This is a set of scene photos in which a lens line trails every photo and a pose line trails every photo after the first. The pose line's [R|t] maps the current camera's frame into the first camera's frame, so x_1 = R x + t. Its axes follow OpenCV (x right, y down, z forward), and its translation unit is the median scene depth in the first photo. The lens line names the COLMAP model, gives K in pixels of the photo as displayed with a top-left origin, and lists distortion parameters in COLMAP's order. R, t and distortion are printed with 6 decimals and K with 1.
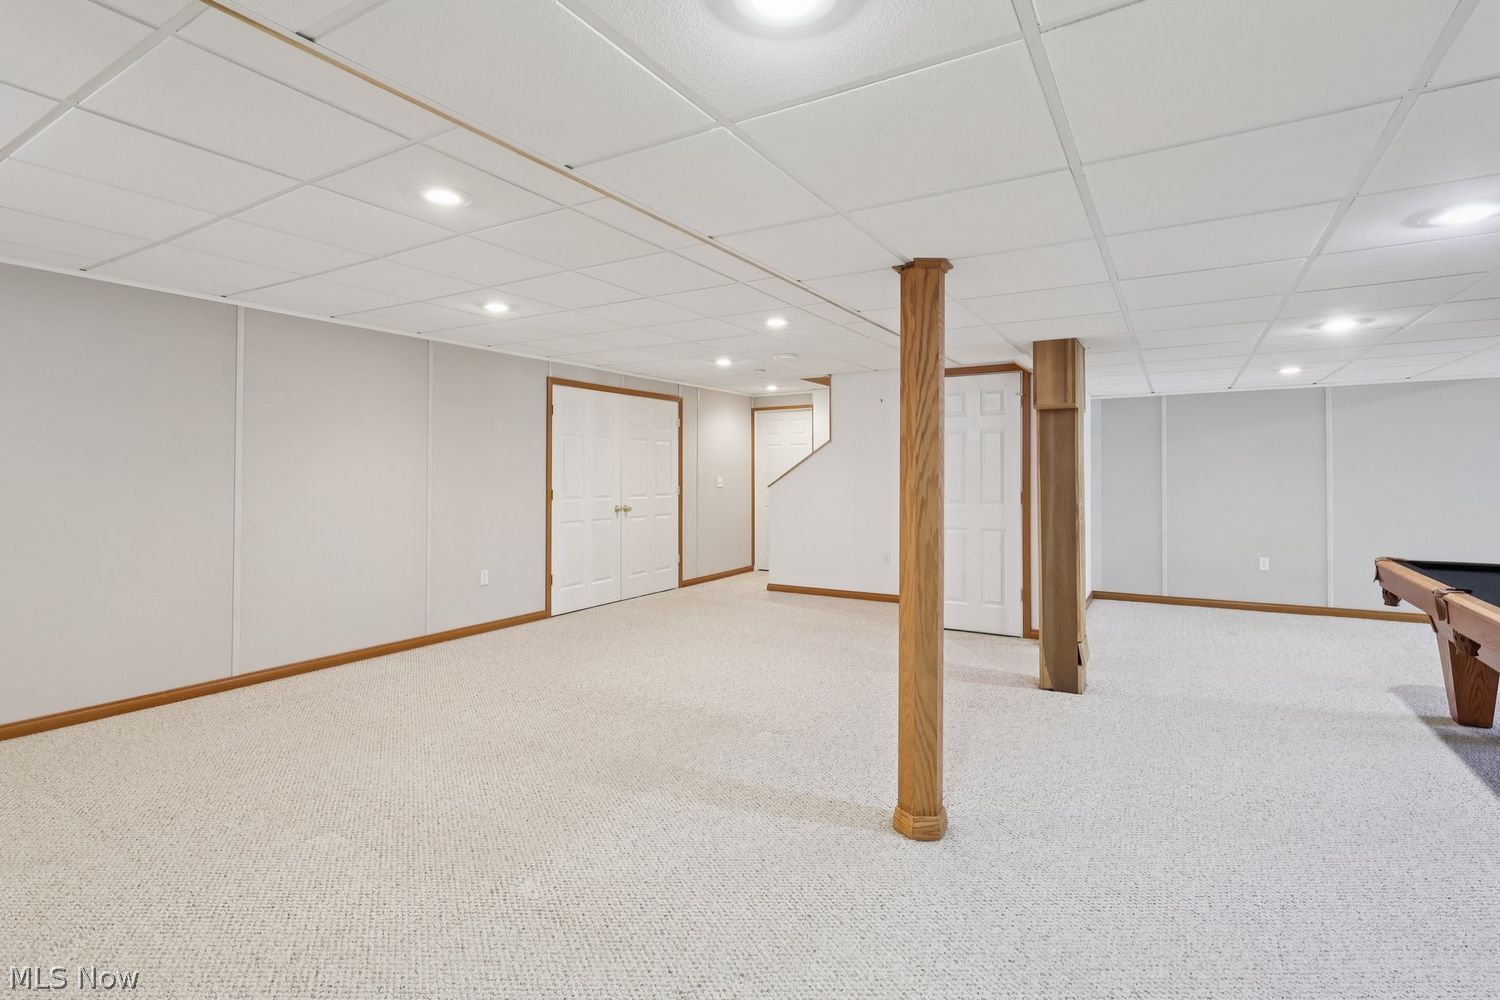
lens RADIAL K [[699.2, 0, 754.3], [0, 699.2, 473.2], [0, 0, 1]] dist [-0.000850, -0.000189]
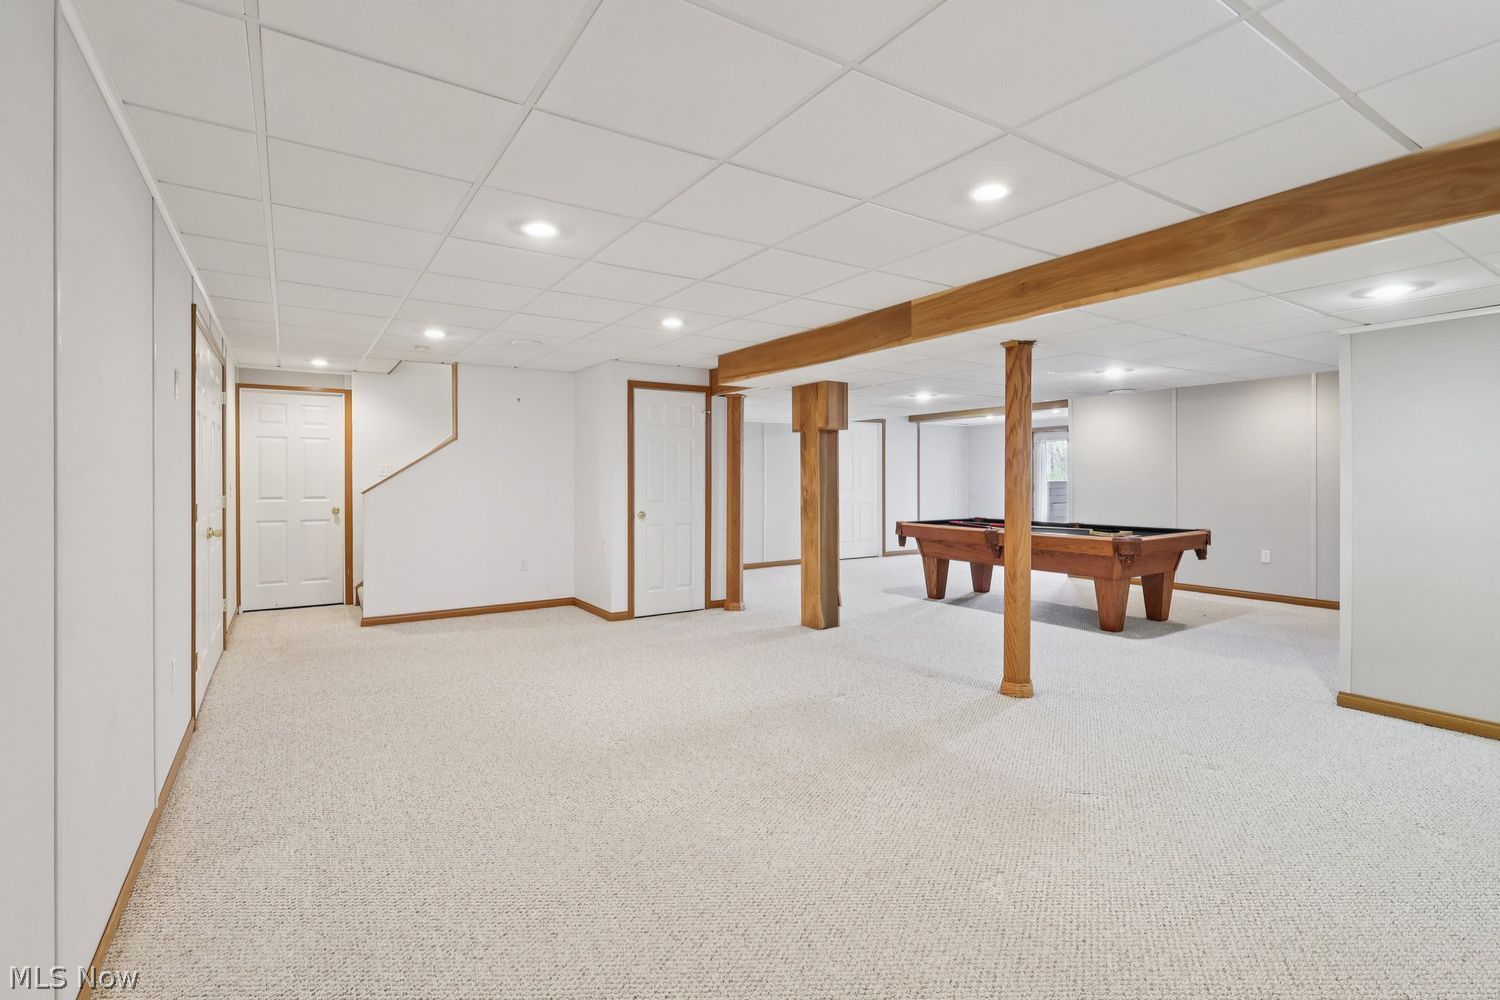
lens RADIAL K [[699.2, 0, 754.3], [0, 699.2, 473.2], [0, 0, 1]] dist [-0.000850, -0.000189]
pose [[0.421147, 0.001665, 0.906991, -0.931512], [0.000034, 0.999998, -0.001852, -0.001441], [-0.906992, 0.000811, 0.421147, 0.539183]]
